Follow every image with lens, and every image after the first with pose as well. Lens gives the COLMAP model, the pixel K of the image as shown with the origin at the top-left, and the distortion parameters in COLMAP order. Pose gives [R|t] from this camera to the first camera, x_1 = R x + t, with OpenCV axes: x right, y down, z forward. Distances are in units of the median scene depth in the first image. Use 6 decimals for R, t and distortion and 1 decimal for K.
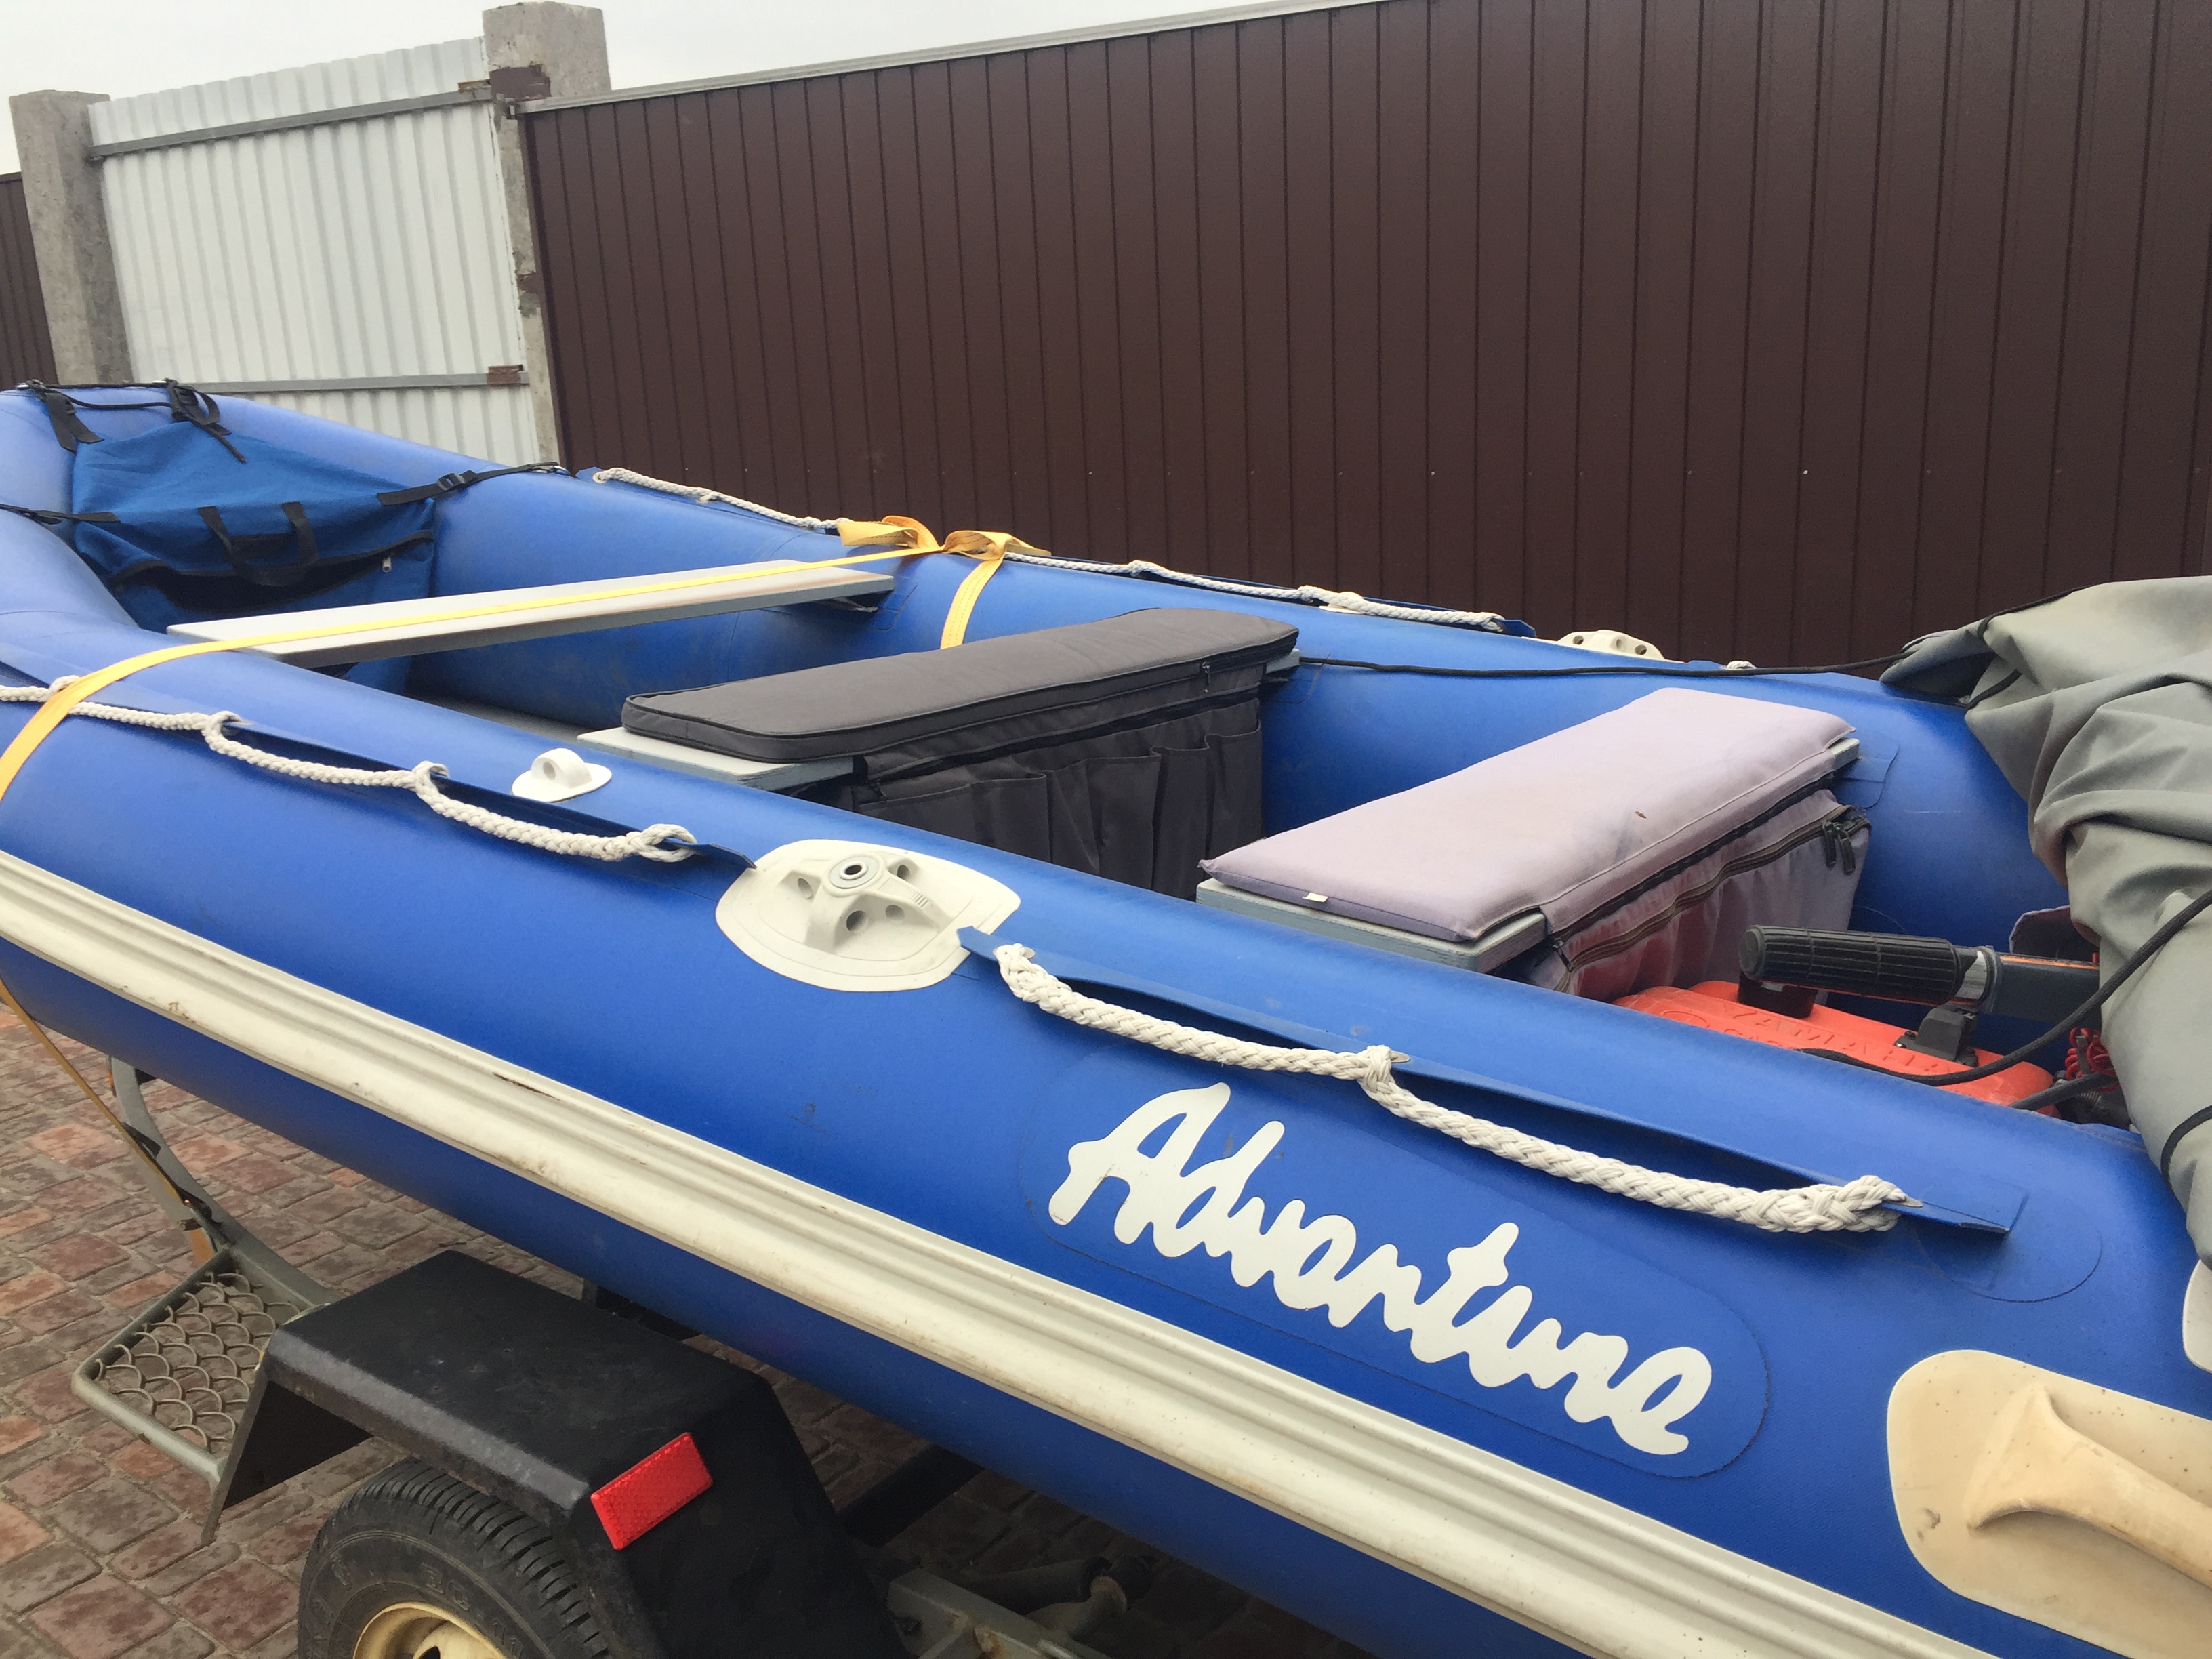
lens RADIAL K [[1867.0, 0, 1106.0], [0, 1867.0, 829.5], [0, 0, 1]] dist [0.075103, -0.105533]
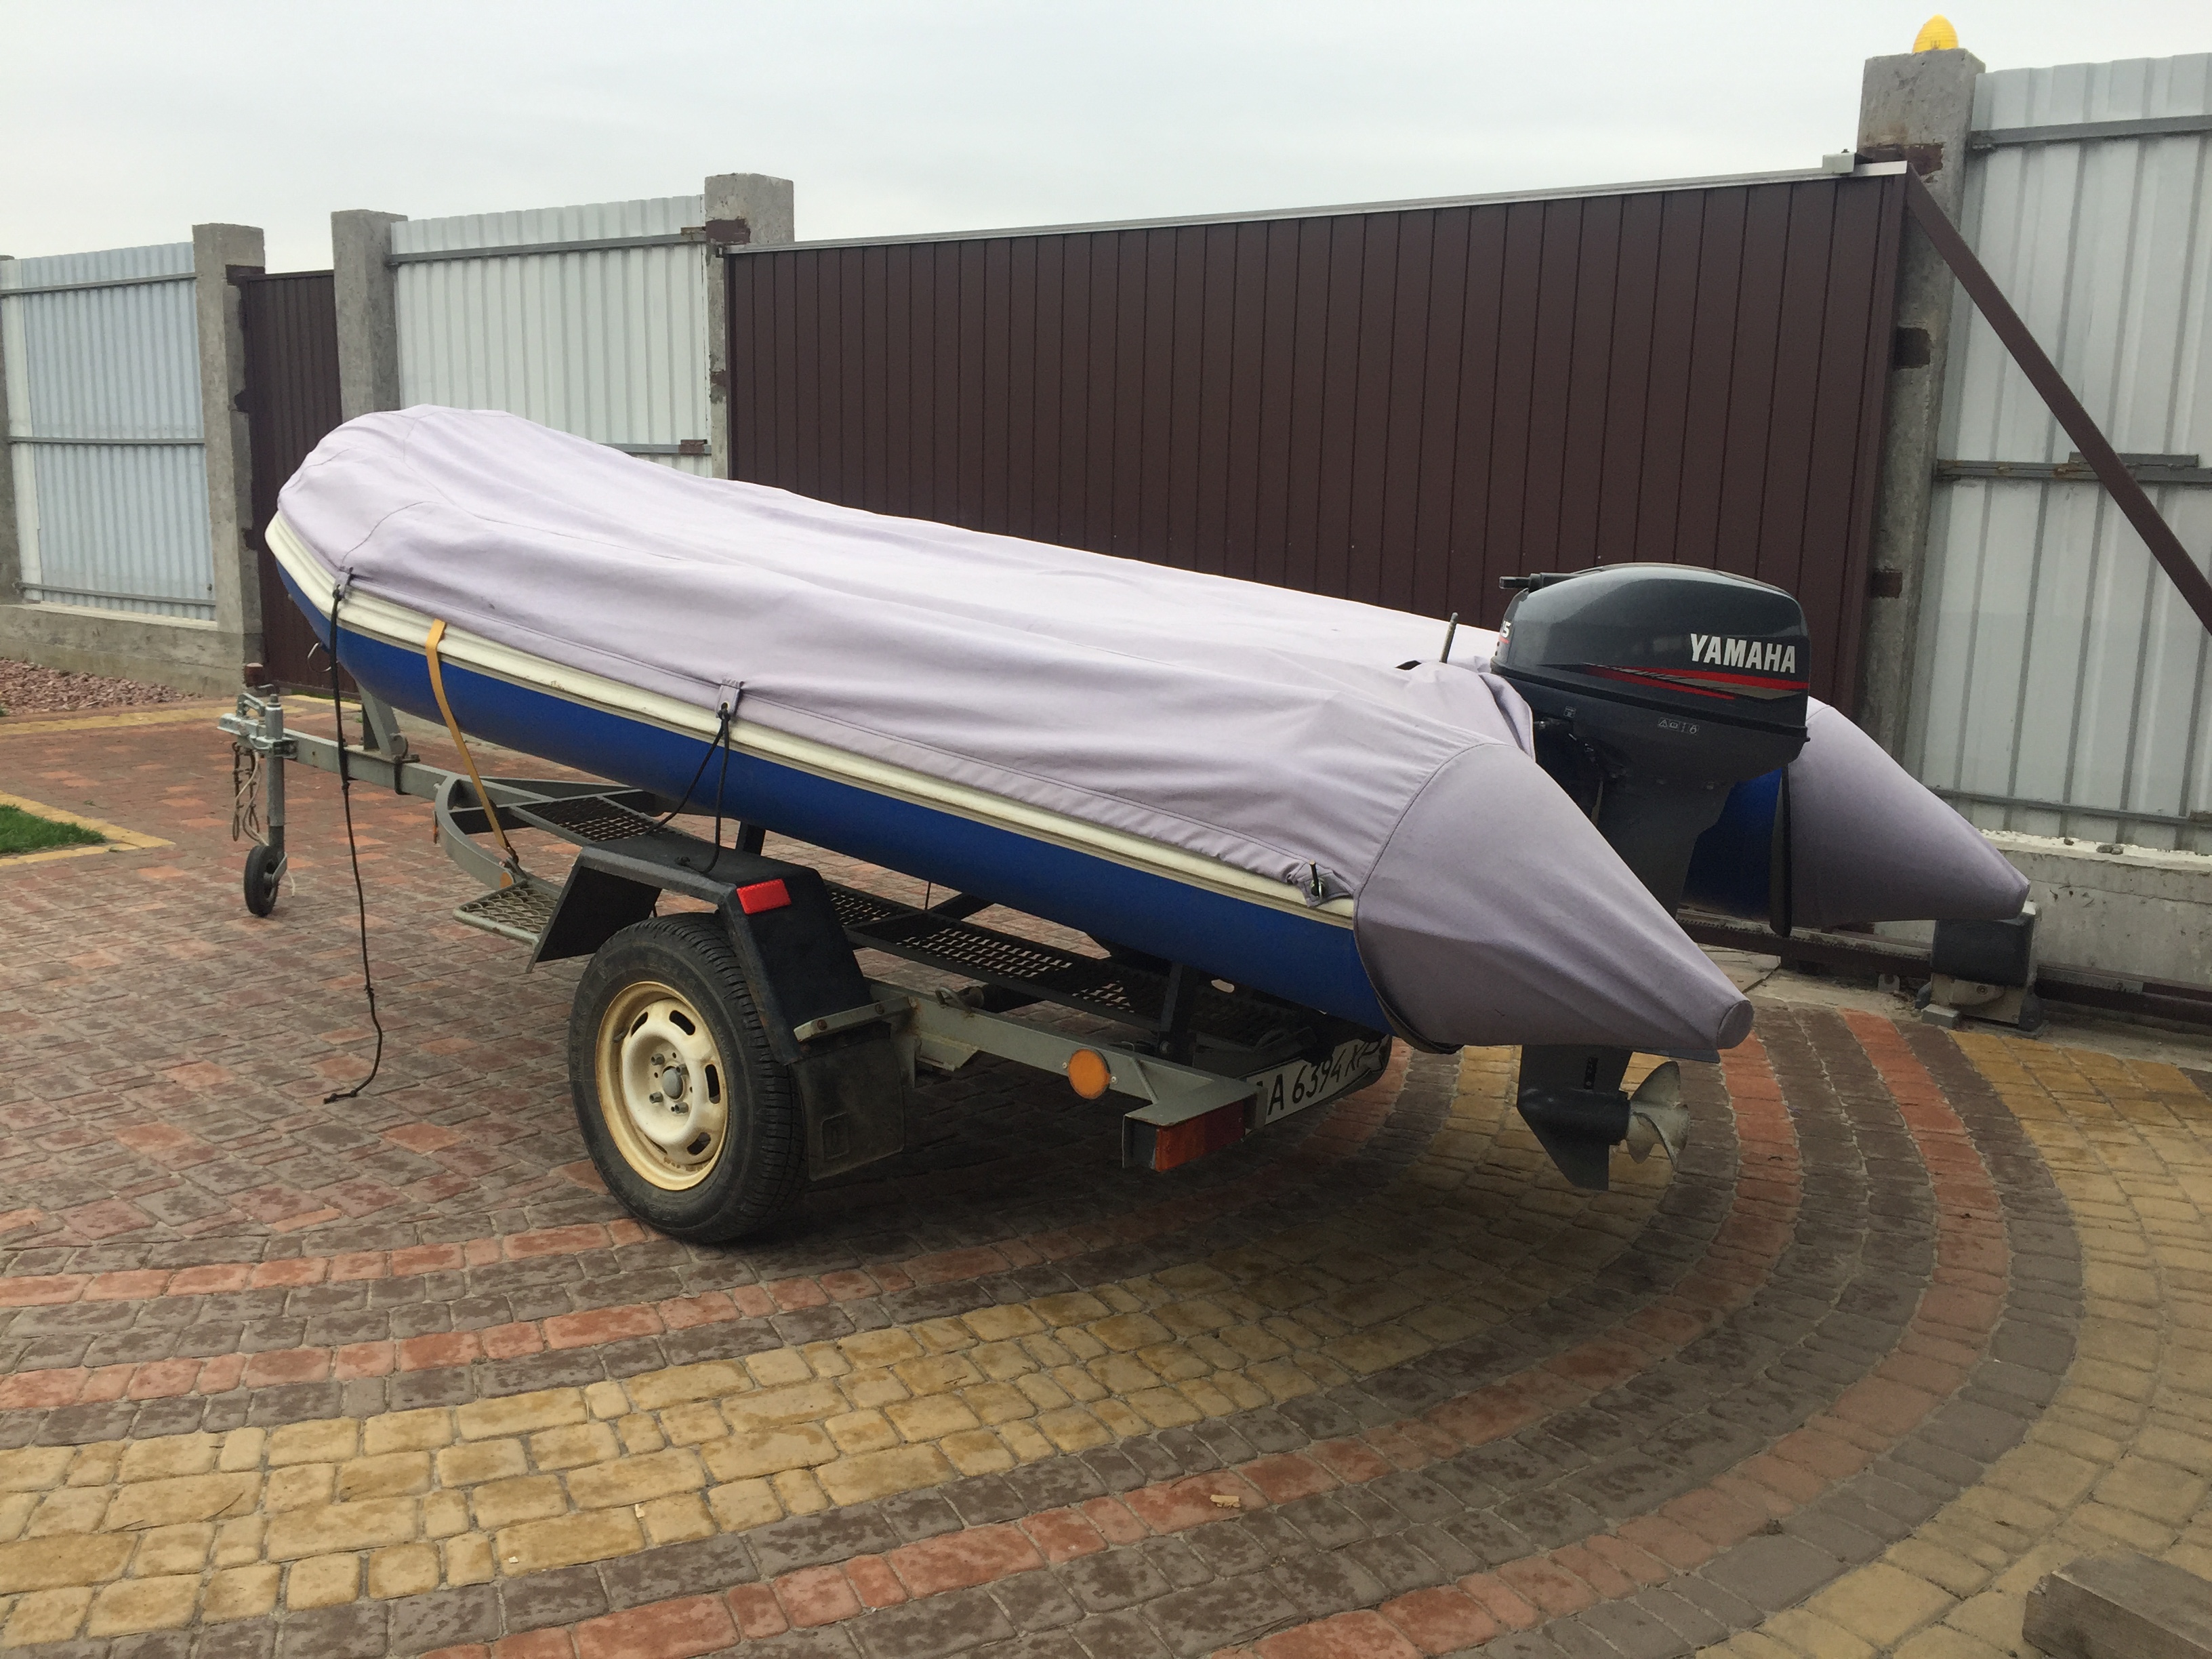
lens RADIAL K [[1867.0, 0, 1106.0], [0, 1867.0, 829.5], [0, 0, 1]] dist [0.075103, -0.105533]
pose [[0.995137, 0.080245, -0.057116, 0.062944], [-0.084324, 0.993761, -0.072999, 0.095303], [0.050901, 0.077461, 0.995695, -0.266554]]
